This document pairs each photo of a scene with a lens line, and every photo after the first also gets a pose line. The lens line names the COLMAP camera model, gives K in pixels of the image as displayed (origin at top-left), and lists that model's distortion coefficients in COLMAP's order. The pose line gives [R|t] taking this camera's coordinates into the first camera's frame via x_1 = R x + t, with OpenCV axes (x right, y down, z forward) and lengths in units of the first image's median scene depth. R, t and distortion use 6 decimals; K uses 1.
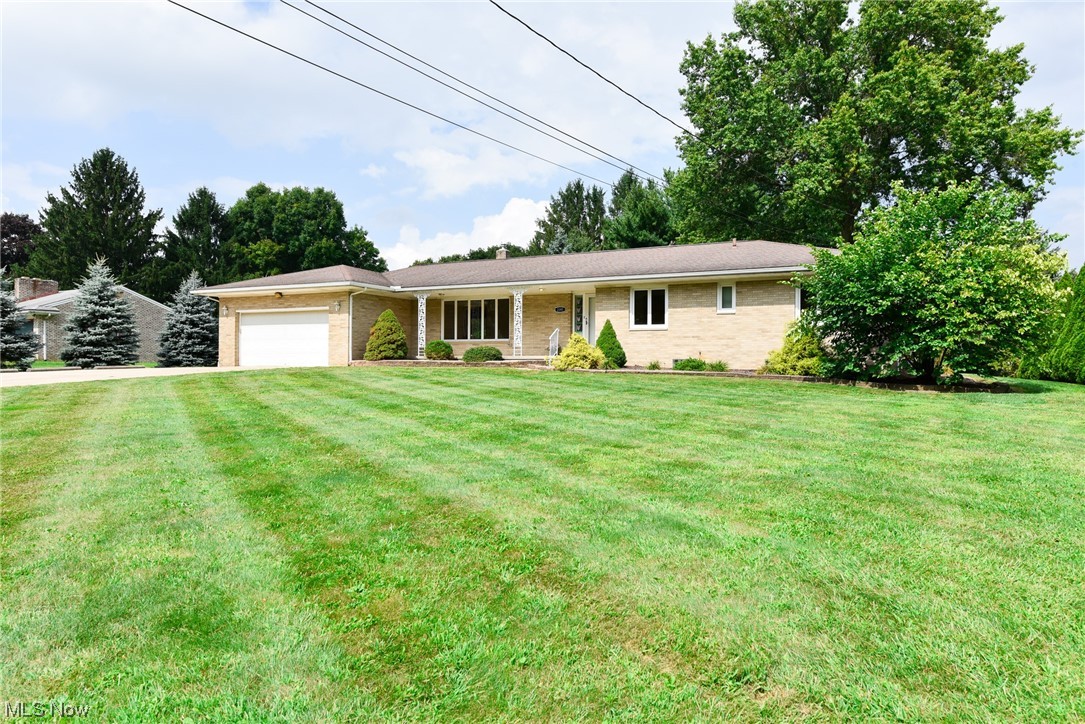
lens RADIAL K [[707.2, 0, 545.3], [0, 707.2, 366.8], [0, 0, 1]] dist [0.005094, -0.006864]
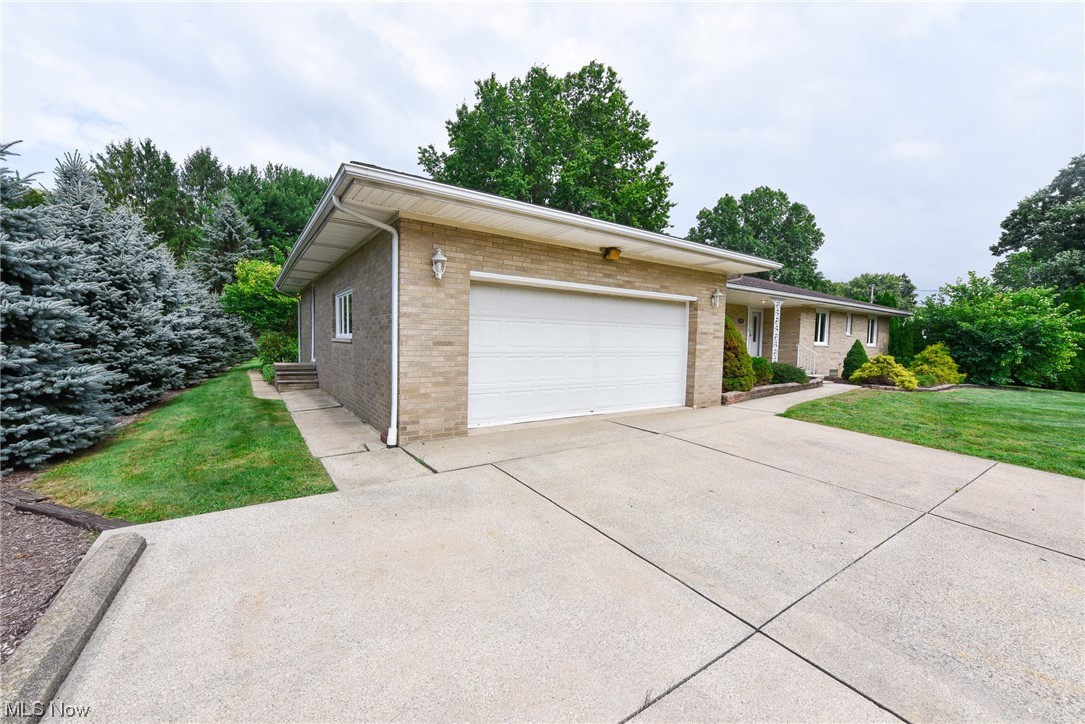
lens RADIAL K [[437.3, 0, 540.3], [0, 437.3, 355.9], [0, 0, 1]] dist [-0.014725, -0.001106]
pose [[0.487299, -0.027555, 0.872800, -0.640586], [-0.013777, 0.999135, 0.039235, -0.050271], [-0.873126, -0.031144, 0.486498, 0.918435]]
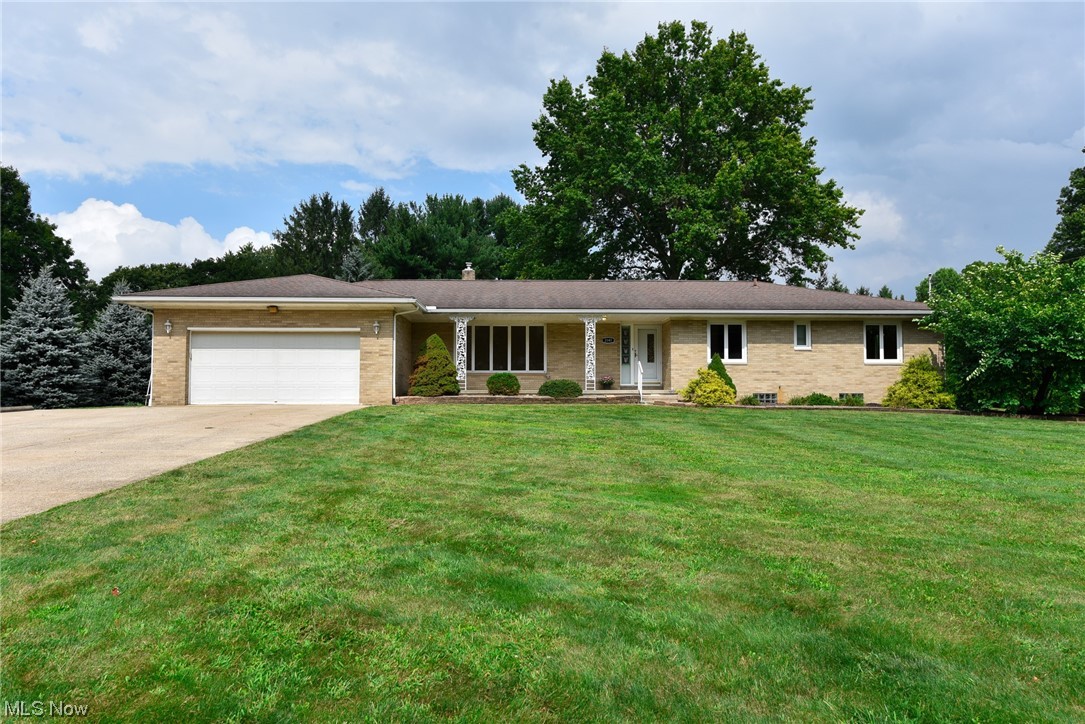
lens RADIAL K [[707.2, 0, 535.7], [0, 707.2, 358.0], [0, 0, 1]] dist [0.005094, -0.006864]
pose [[0.877930, 0.017171, 0.478481, -0.498688], [0.006291, 0.998857, -0.047388, -0.013100], [-0.478747, 0.044614, 0.876818, 0.216284]]
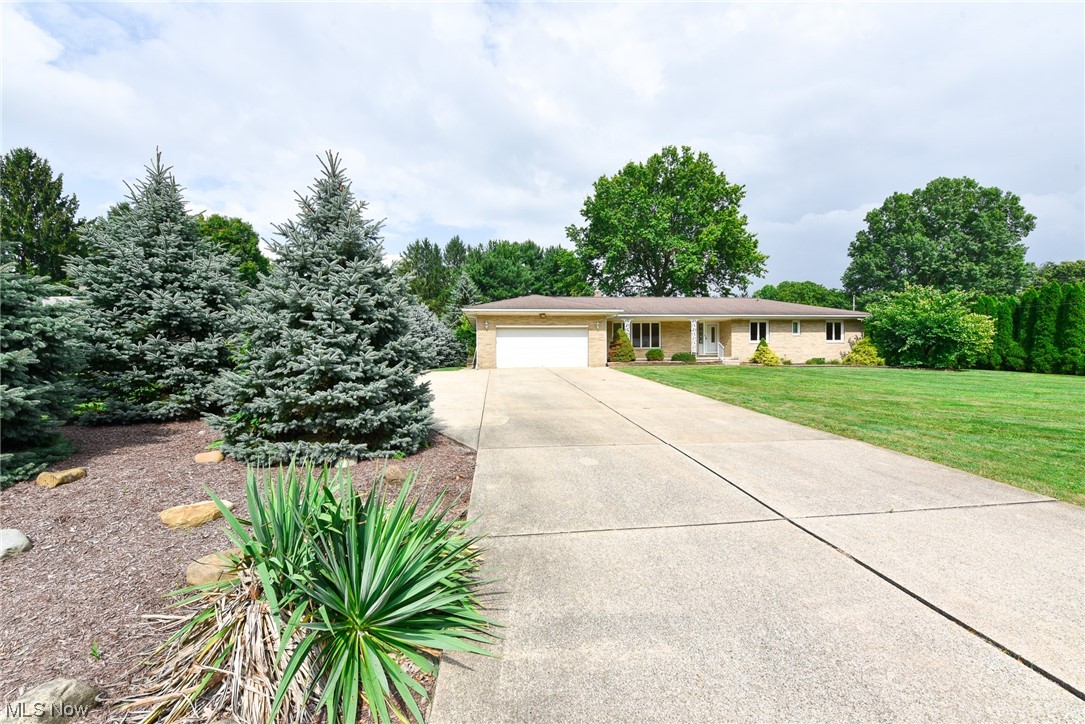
lens RADIAL K [[437.3, 0, 540.4], [0, 437.3, 355.7], [0, 0, 1]] dist [-0.014725, -0.001106]
pose [[0.835362, -0.010109, 0.549607, -0.861366], [0.015634, 0.999863, -0.005372, -0.019122], [-0.549478, 0.013080, 0.835406, 0.299062]]
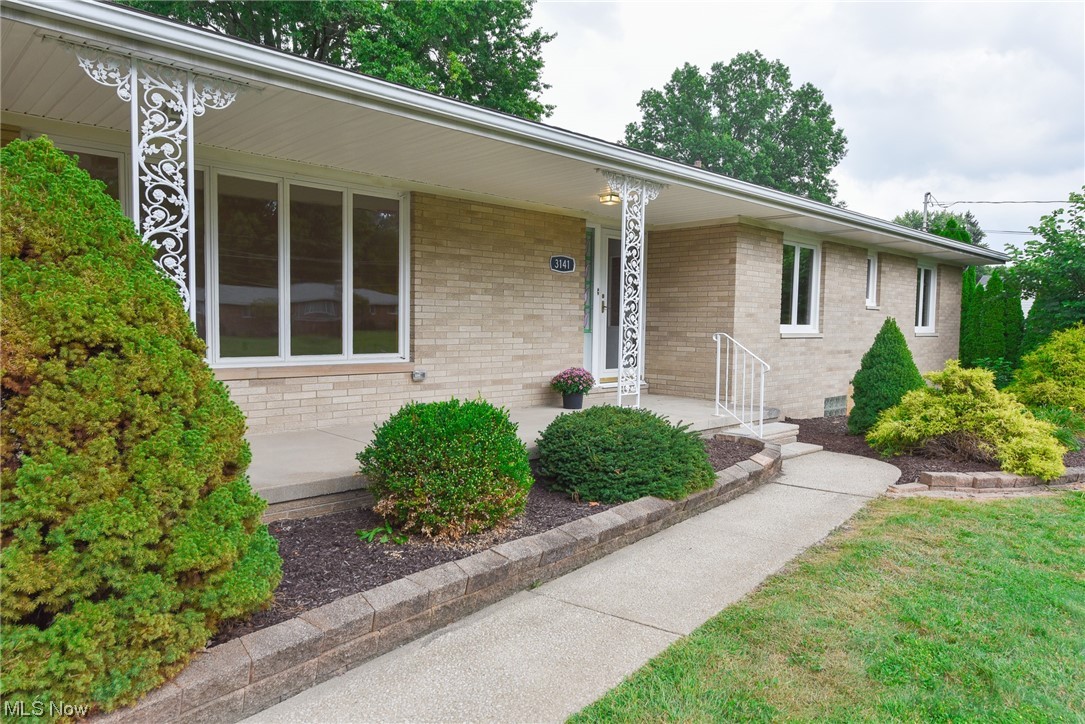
lens RADIAL K [[707.2, 0, 537.8], [0, 707.2, 362.5], [0, 0, 1]] dist [0.005094, -0.006864]
pose [[0.343974, -0.054012, 0.937425, -0.286293], [-0.006159, 0.998193, 0.059774, -0.053353], [-0.938959, -0.026334, 0.343019, 0.870479]]
